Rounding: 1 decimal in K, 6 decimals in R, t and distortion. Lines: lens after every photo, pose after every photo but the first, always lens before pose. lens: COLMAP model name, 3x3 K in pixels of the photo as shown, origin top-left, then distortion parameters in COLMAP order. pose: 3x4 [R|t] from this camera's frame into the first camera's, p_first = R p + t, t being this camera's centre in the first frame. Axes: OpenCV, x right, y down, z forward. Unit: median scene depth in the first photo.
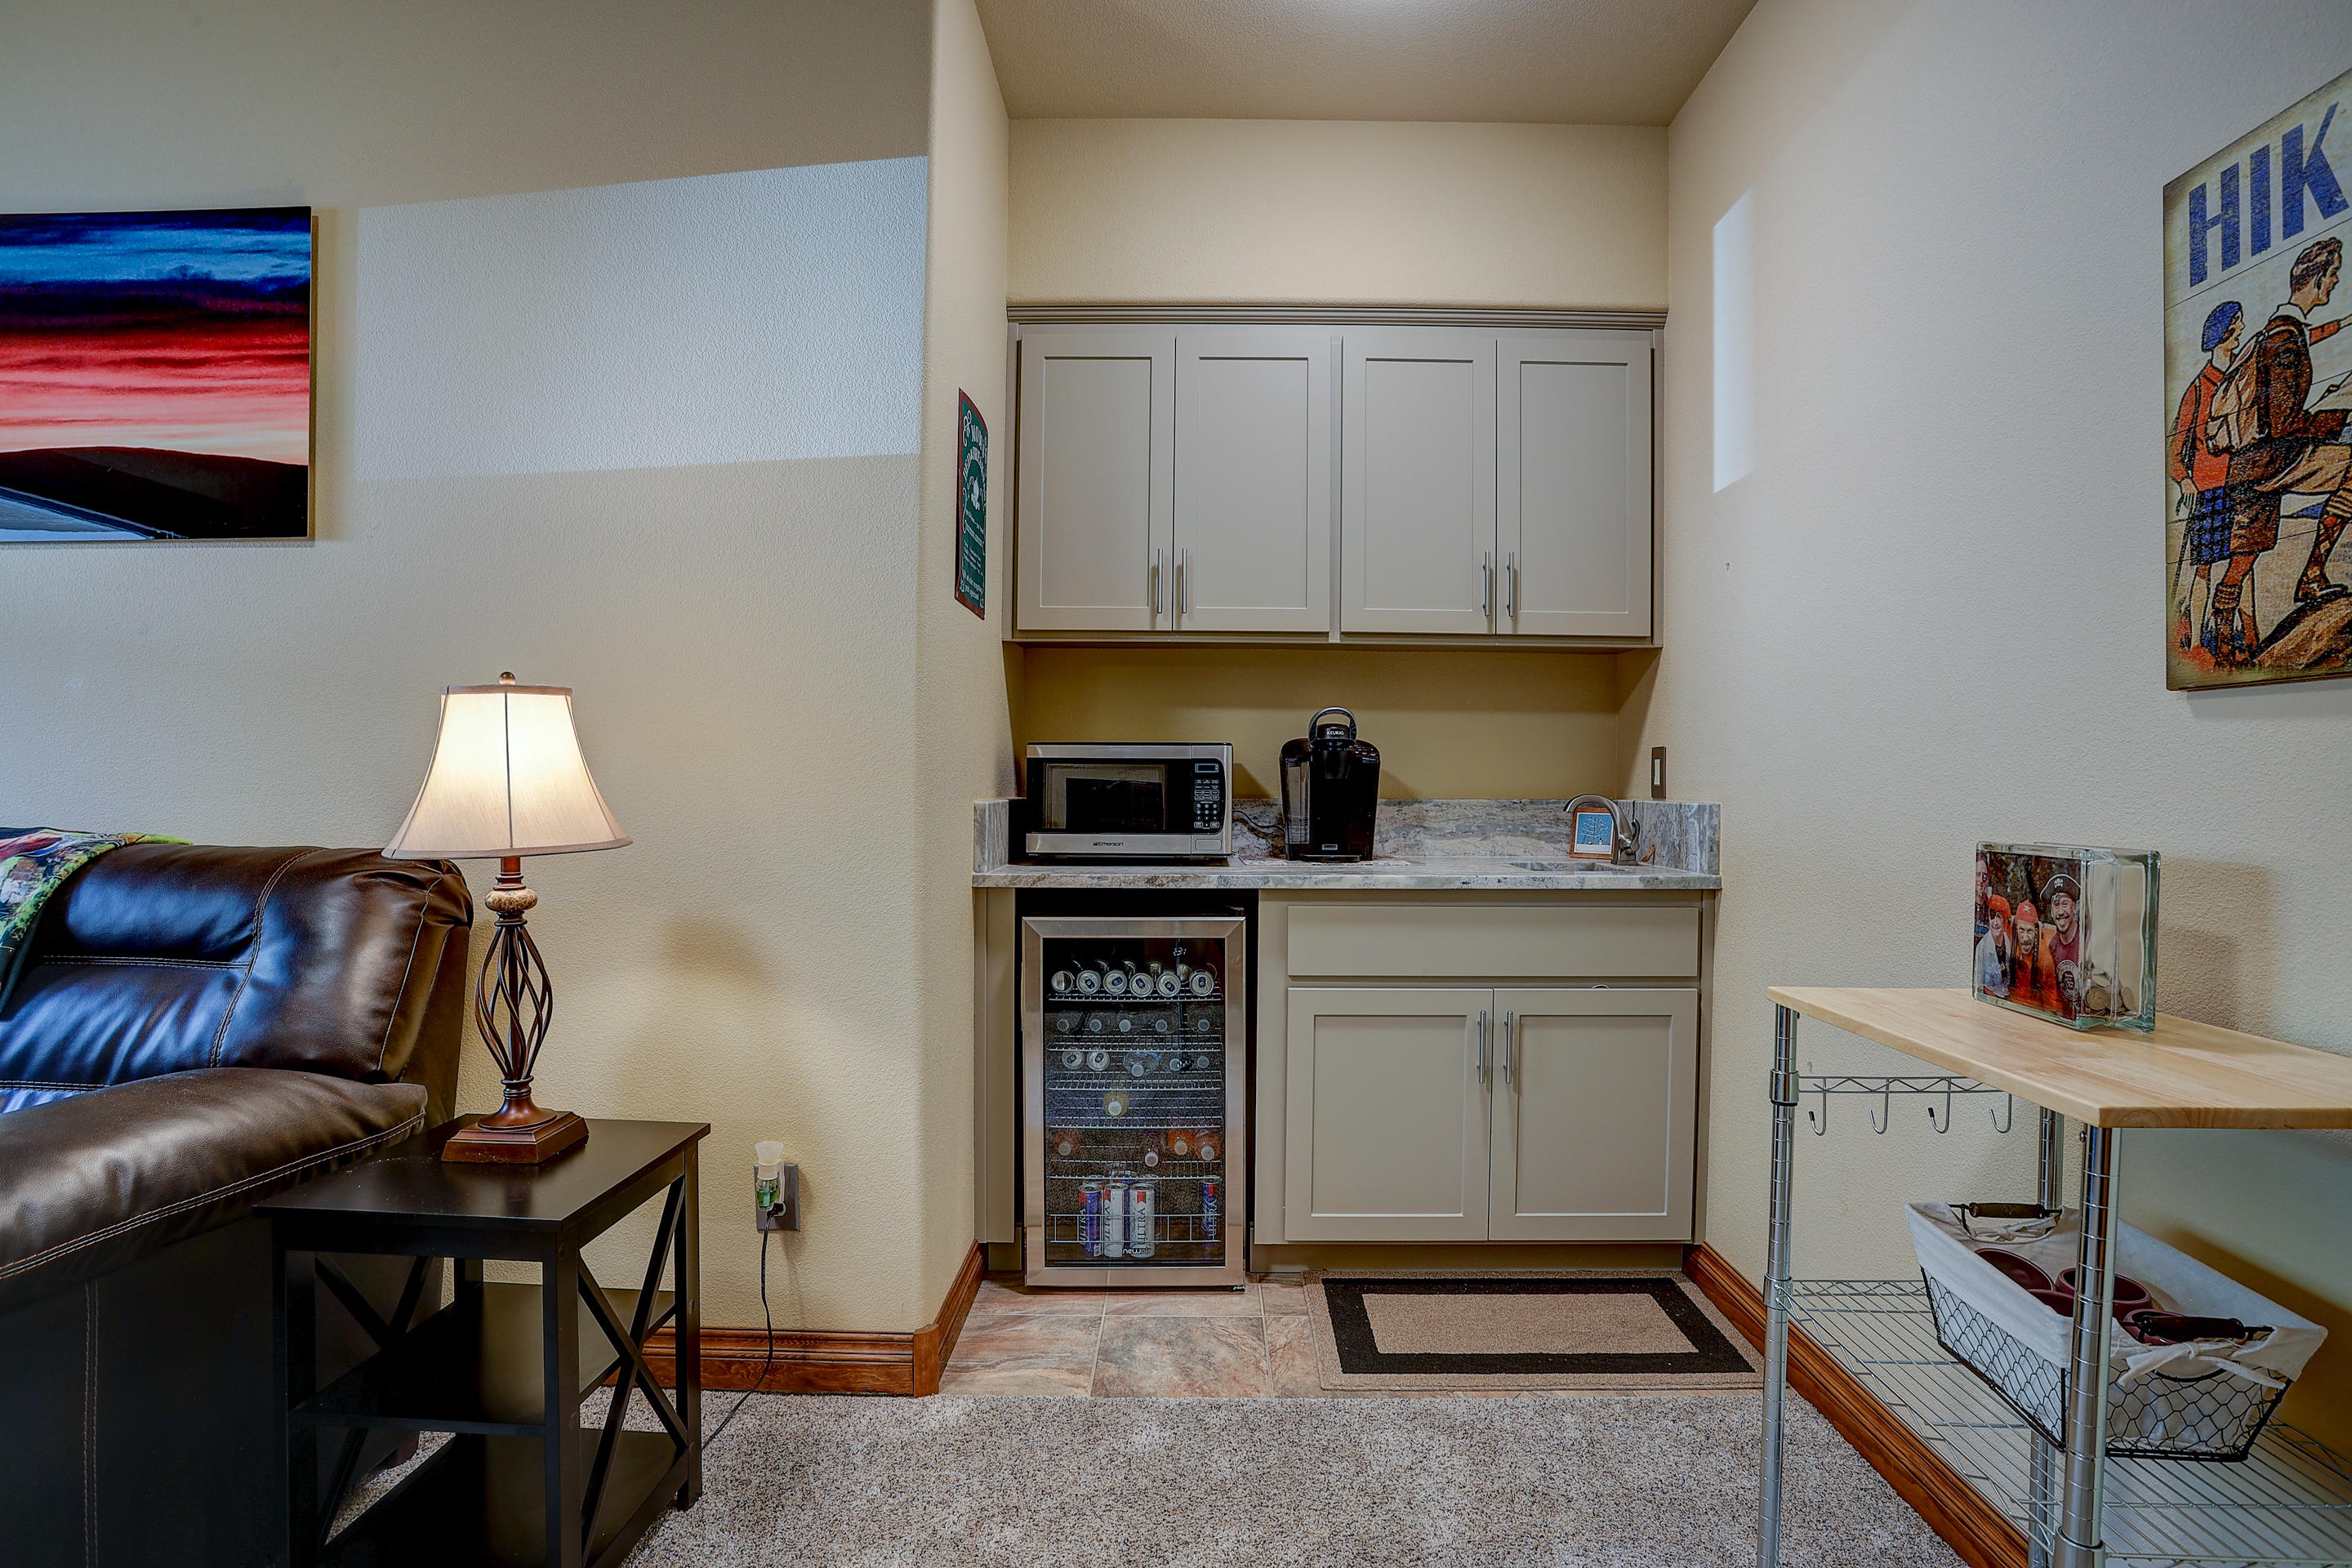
lens RADIAL K [[1162.4, 0, 1217.9], [0, 1162.4, 791.4], [0, 0, 1]] dist [-0.081814, 0.029660]
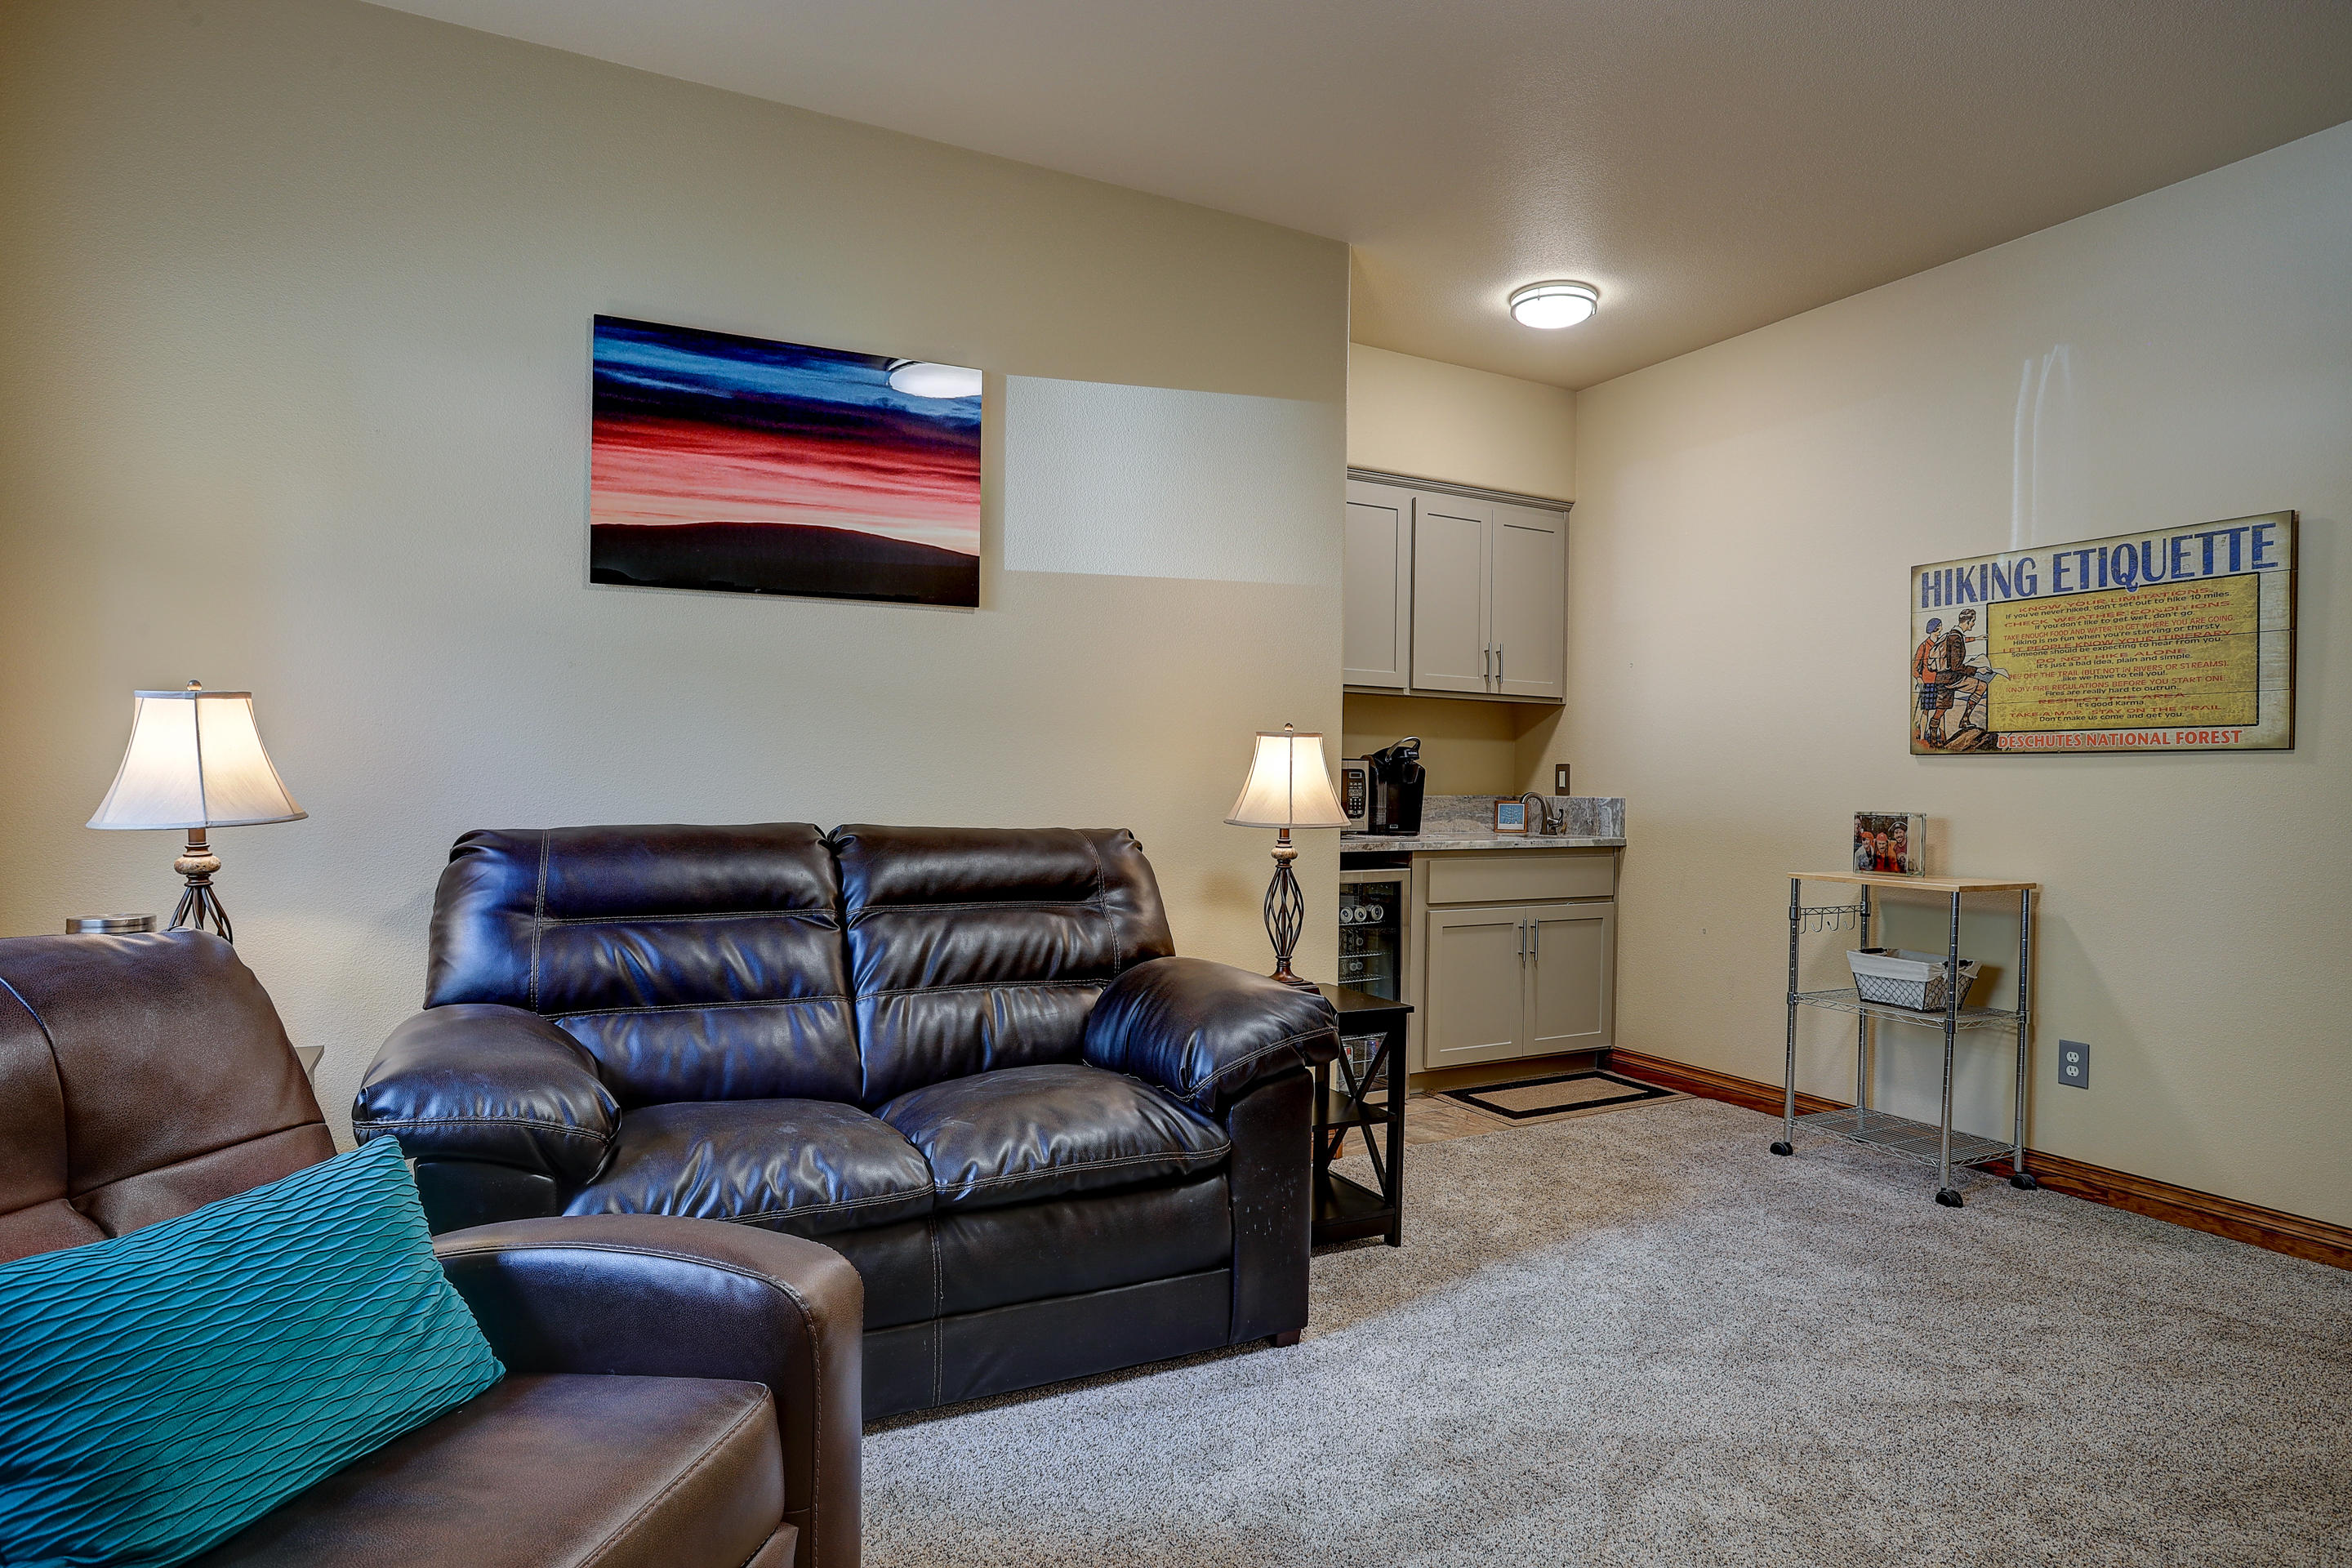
lens RADIAL K [[1376.4, 0, 1176.0], [0, 1376.4, 784.0], [0, 0, 1]] dist [-0.061332, 0.001182]
pose [[0.873473, 0.003033, 0.486862, -1.813632], [-0.002226, 0.999995, -0.002237, -0.006509], [-0.486867, 0.000870, 0.873476, -0.785489]]
